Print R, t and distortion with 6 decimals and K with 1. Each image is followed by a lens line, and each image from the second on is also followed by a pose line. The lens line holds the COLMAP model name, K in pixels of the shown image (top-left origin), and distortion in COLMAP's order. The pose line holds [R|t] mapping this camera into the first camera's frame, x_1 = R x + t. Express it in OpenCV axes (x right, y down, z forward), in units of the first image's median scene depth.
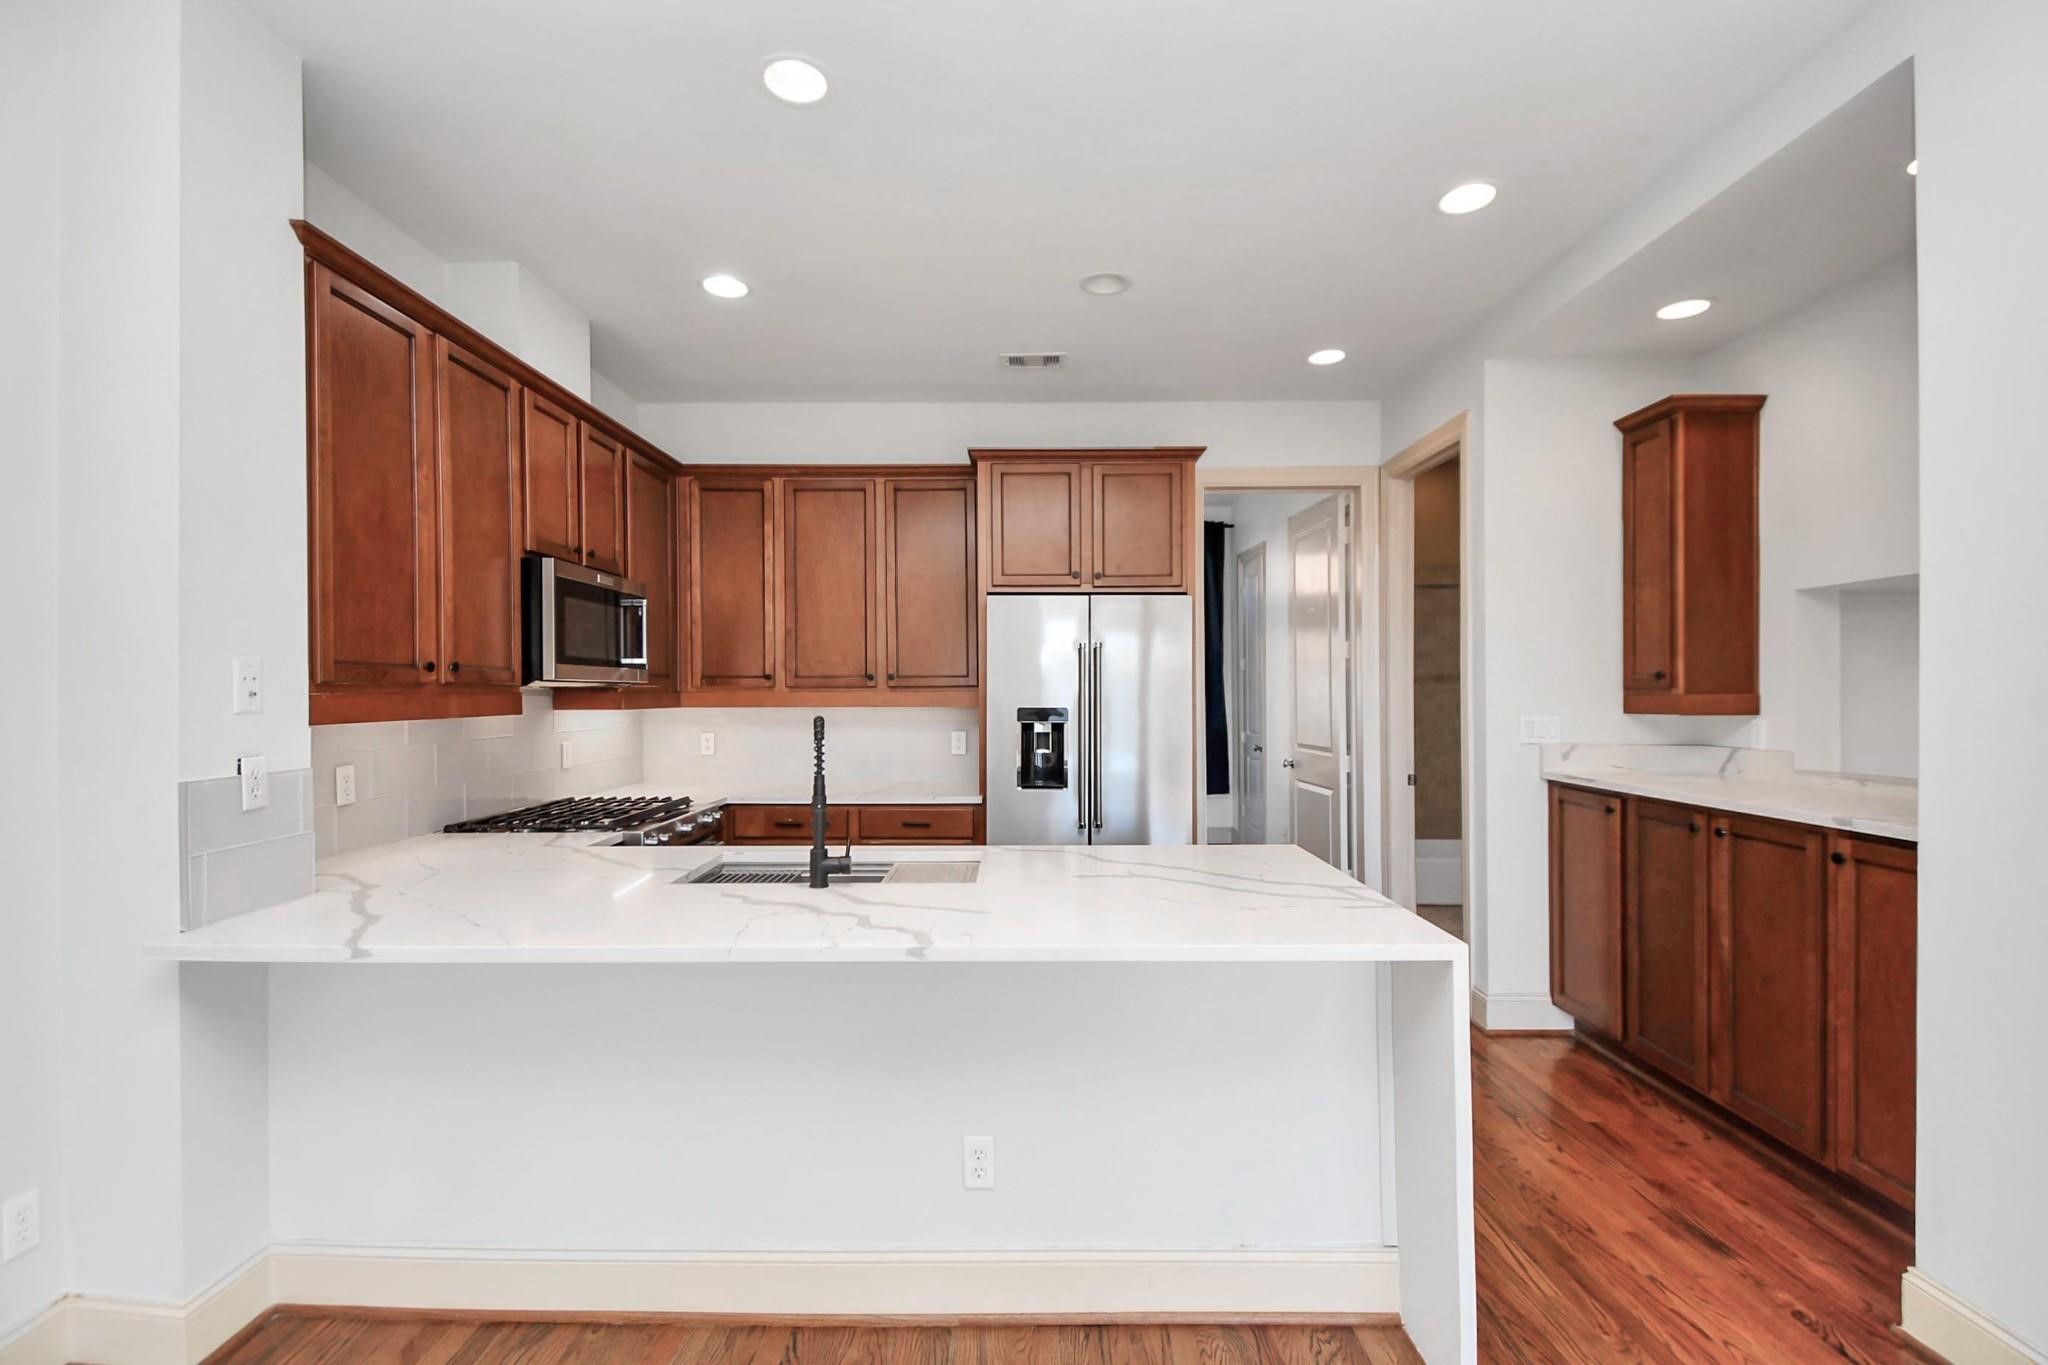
lens RADIAL K [[928.9, 0, 1022.5], [0, 928.9, 698.2], [0, 0, 1]] dist [0.005993, -0.001085]
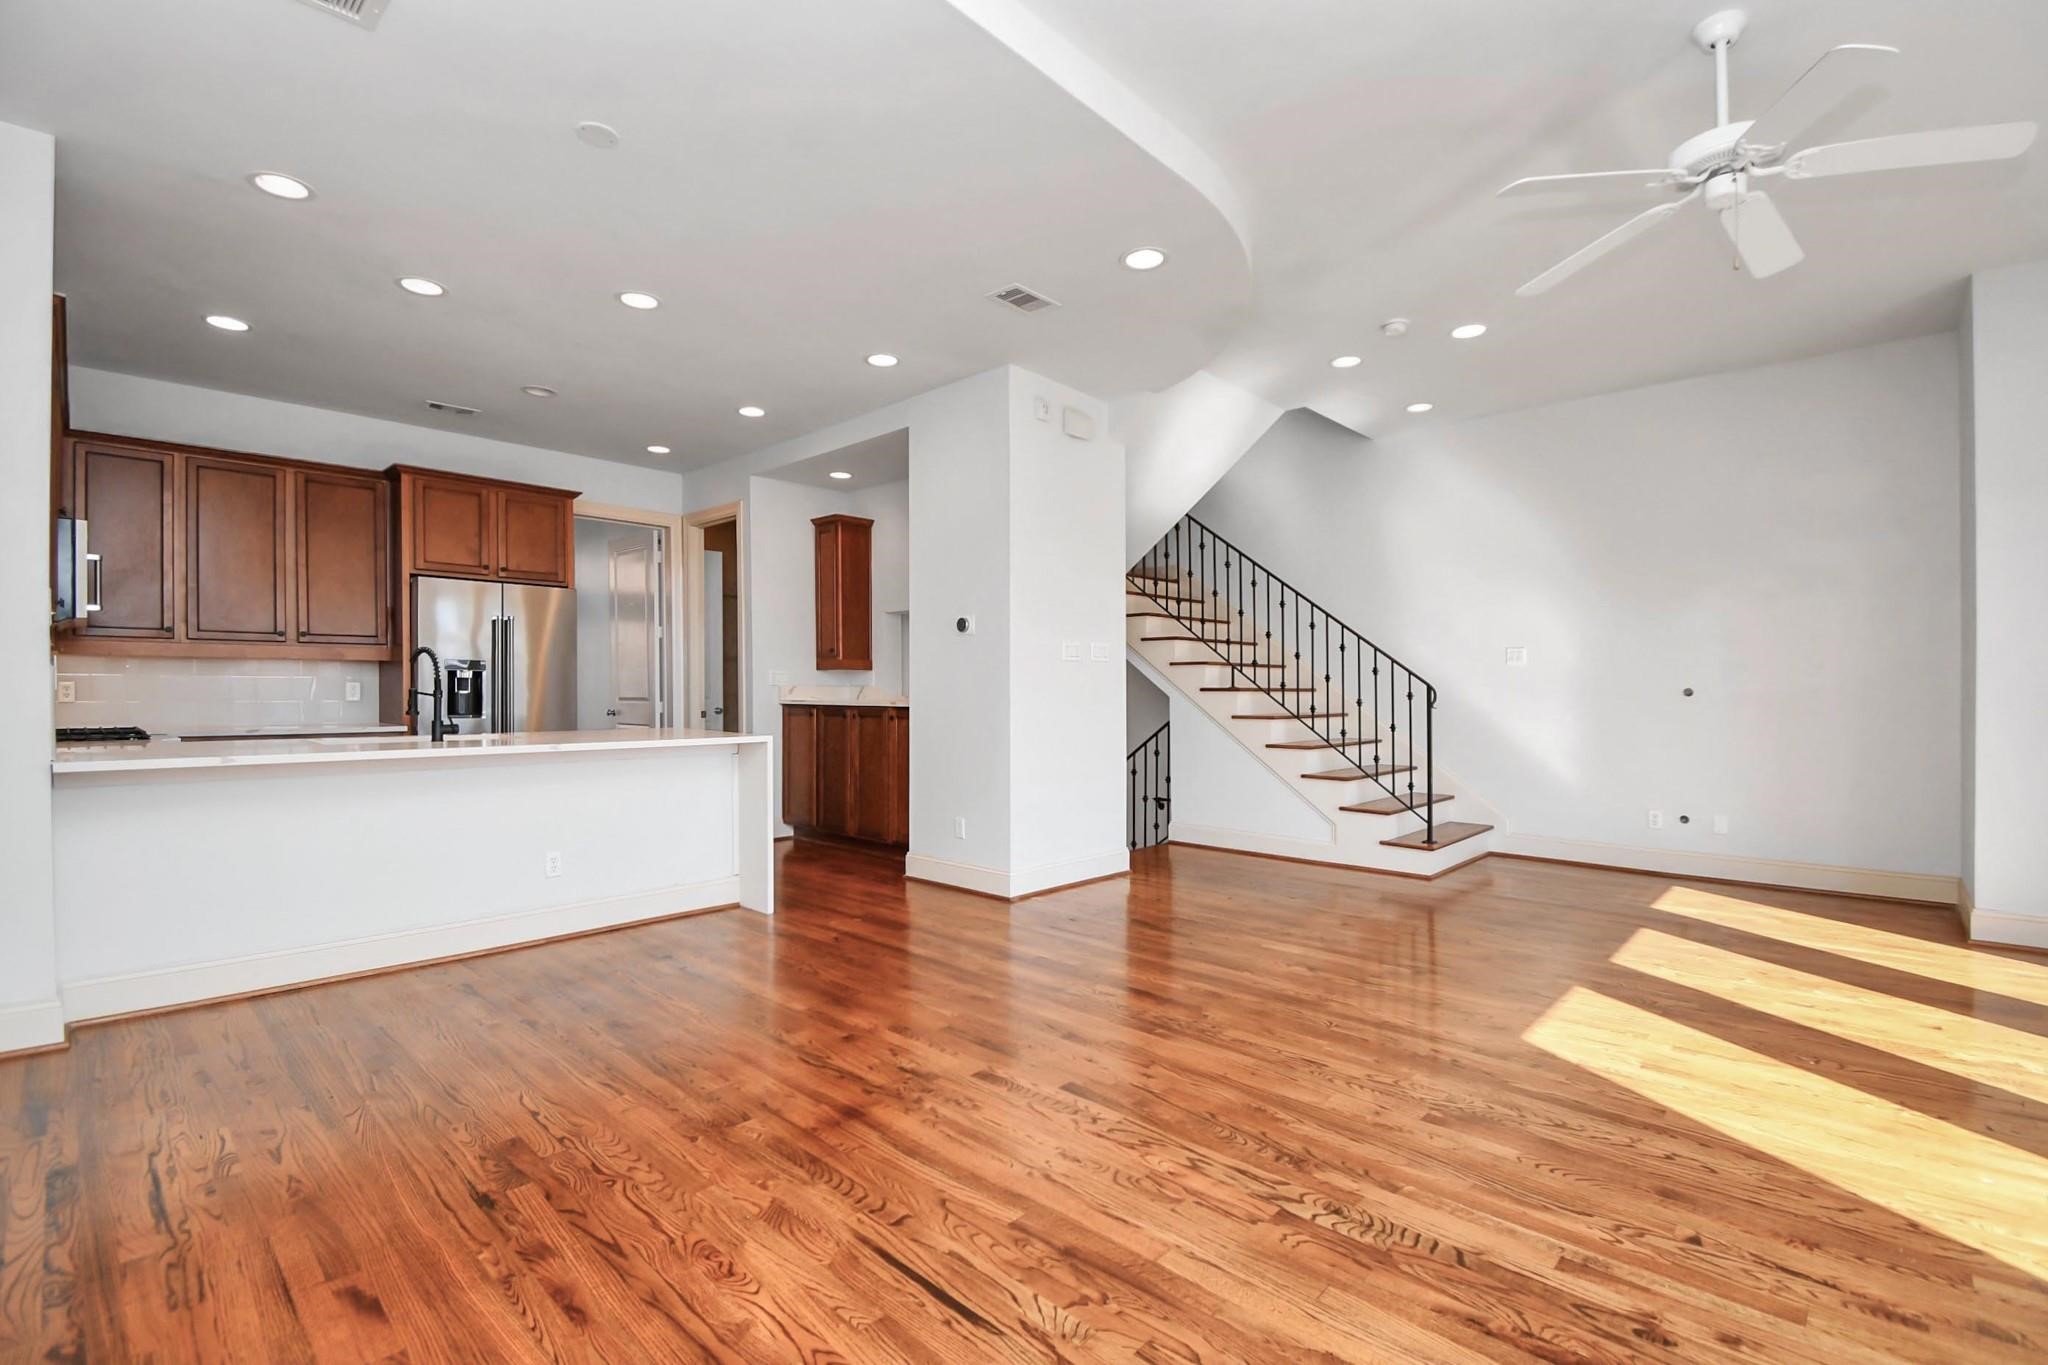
lens RADIAL K [[928.9, 0, 1027.6], [0, 928.9, 690.2], [0, 0, 1]] dist [0.005993, -0.001085]
pose [[0.686606, 0.004459, 0.727016, -0.452487], [0.002734, 0.999958, -0.008716, 0.076708], [-0.727024, 0.007972, 0.686566, -0.639447]]
